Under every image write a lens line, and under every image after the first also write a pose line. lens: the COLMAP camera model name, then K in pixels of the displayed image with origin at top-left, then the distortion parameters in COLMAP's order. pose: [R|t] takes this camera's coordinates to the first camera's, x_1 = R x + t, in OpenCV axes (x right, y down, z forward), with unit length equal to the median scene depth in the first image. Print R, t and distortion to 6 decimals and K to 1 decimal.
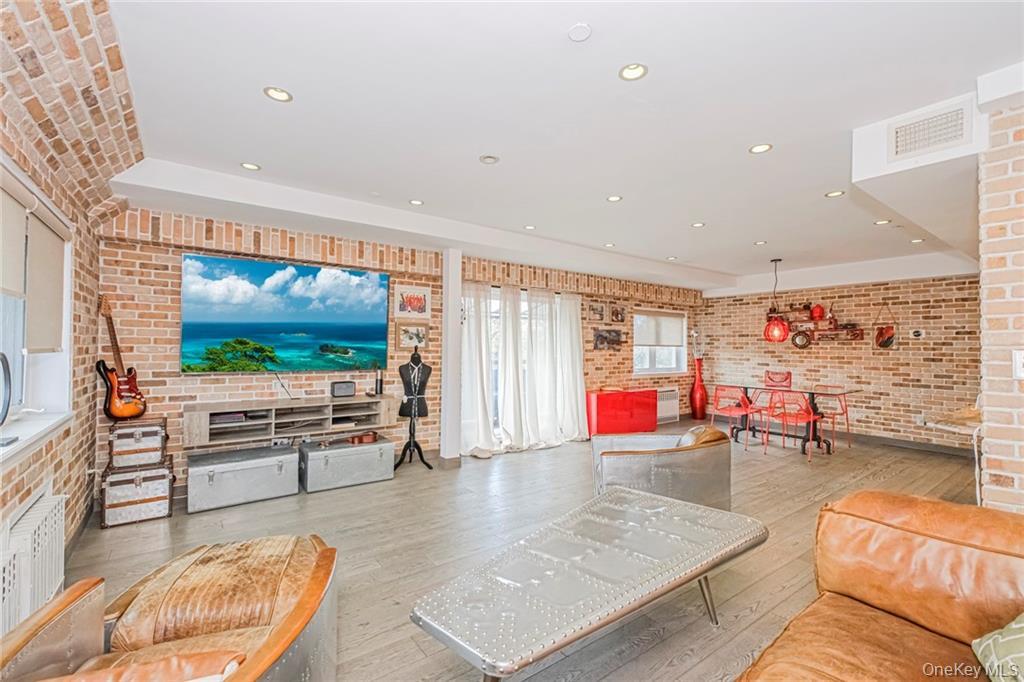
lens RADIAL K [[441.1, 0, 513.3], [0, 441.1, 339.1], [0, 0, 1]] dist [0.000868, -0.000227]
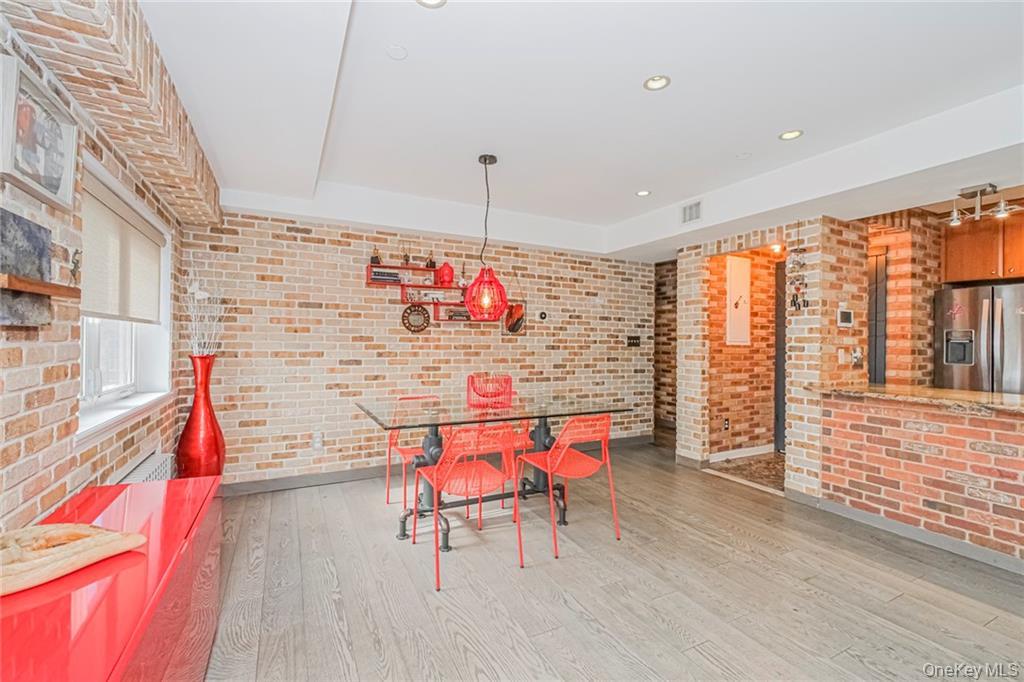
lens RADIAL K [[441.1, 0, 513.9], [0, 441.1, 339.8], [0, 0, 1]] dist [0.000868, -0.000227]
pose [[0.157875, -0.004866, 0.987447, 0.097155], [-0.025867, 0.999624, 0.009062, 0.025514], [-0.987120, -0.026973, 0.157690, 0.893163]]
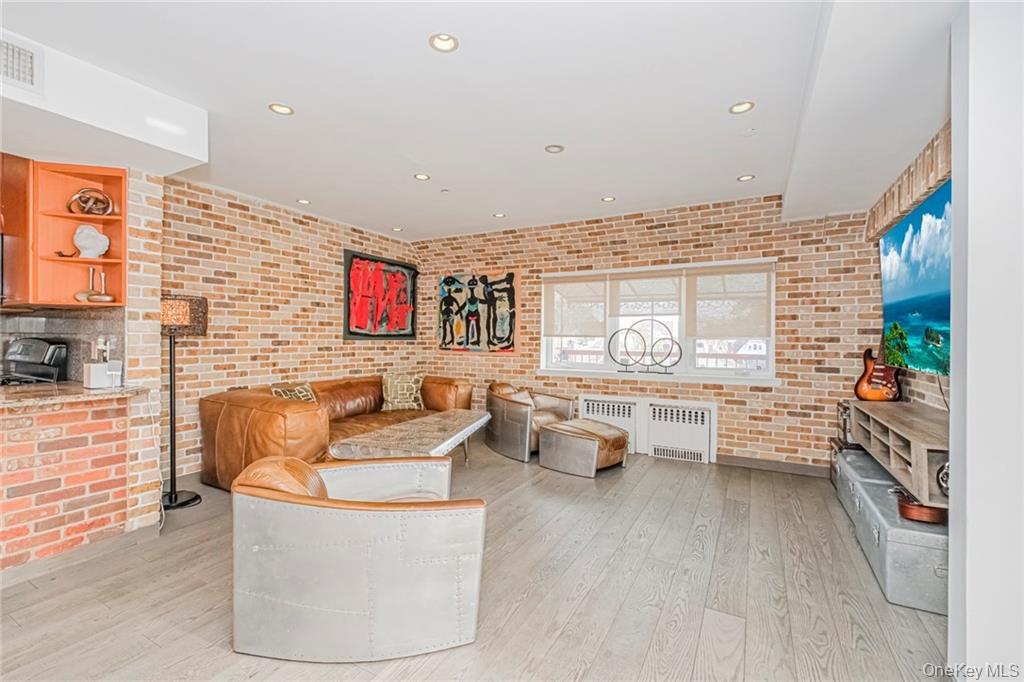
lens RADIAL K [[441.1, 0, 510.5], [0, 441.1, 339.5], [0, 0, 1]] dist [0.000868, -0.000227]
pose [[-0.910921, -0.016091, -0.412267, 0.219323], [-0.009152, 0.999781, -0.018802, 0.029135], [0.412479, -0.013354, -0.910869, 0.902784]]
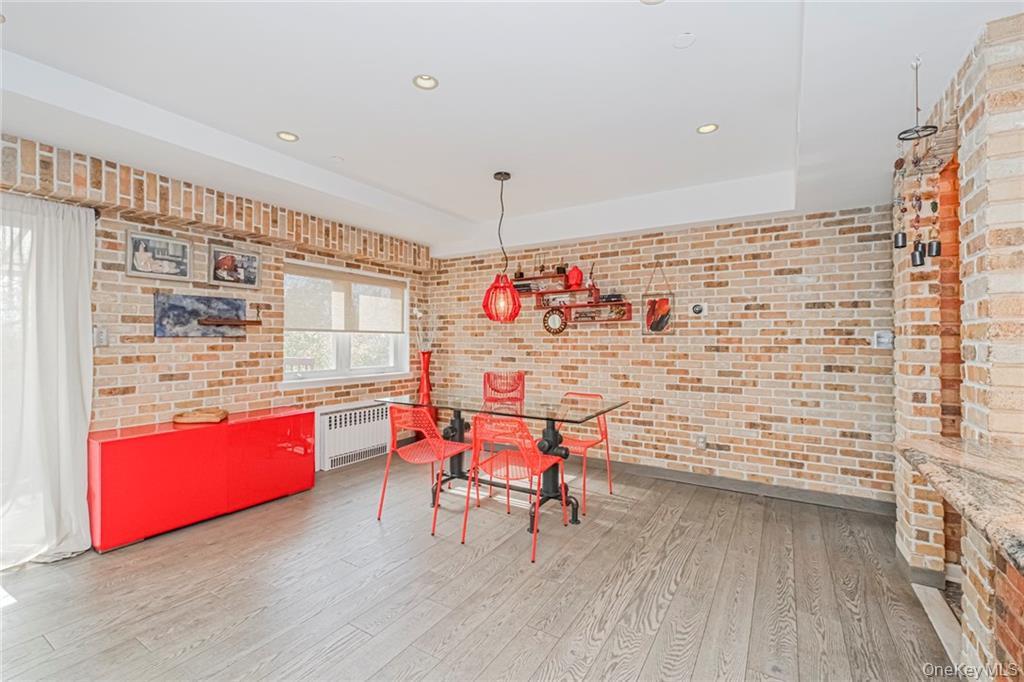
lens RADIAL K [[441.1, 0, 510.2], [0, 441.1, 338.3], [0, 0, 1]] dist [0.000868, -0.000227]
pose [[0.928143, -0.004763, 0.372193, 0.398905], [0.000173, 0.999924, 0.012366, 0.021950], [-0.372223, -0.011413, 0.928073, 0.478957]]
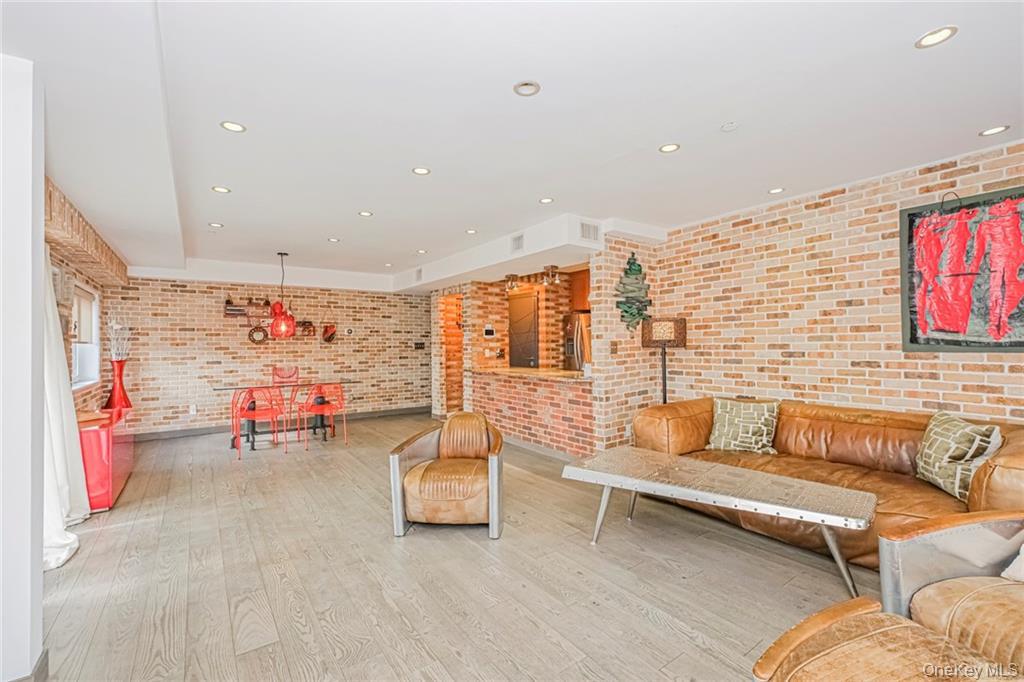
lens RADIAL K [[441.1, 0, 511.1], [0, 441.1, 339.8], [0, 0, 1]] dist [0.000868, -0.000227]
pose [[0.016505, -0.001891, 0.999862, -0.377761], [-0.008448, 0.999962, 0.002030, 0.005616], [-0.999828, -0.008481, 0.016488, 0.481544]]
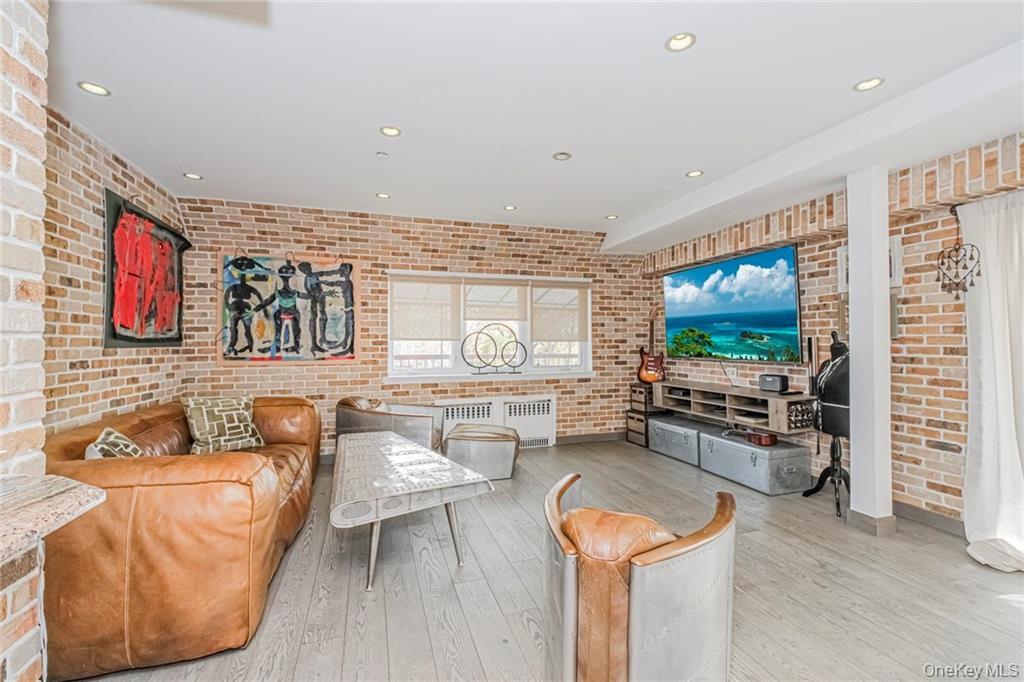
lens RADIAL K [[441.1, 0, 508.4], [0, 441.1, 341.5], [0, 0, 1]] dist [0.000868, -0.000227]
pose [[-0.326475, -0.012058, -0.945129, 0.468580], [0.017019, 0.999682, -0.018633, 0.026405], [0.945053, -0.022168, -0.326166, 0.577887]]
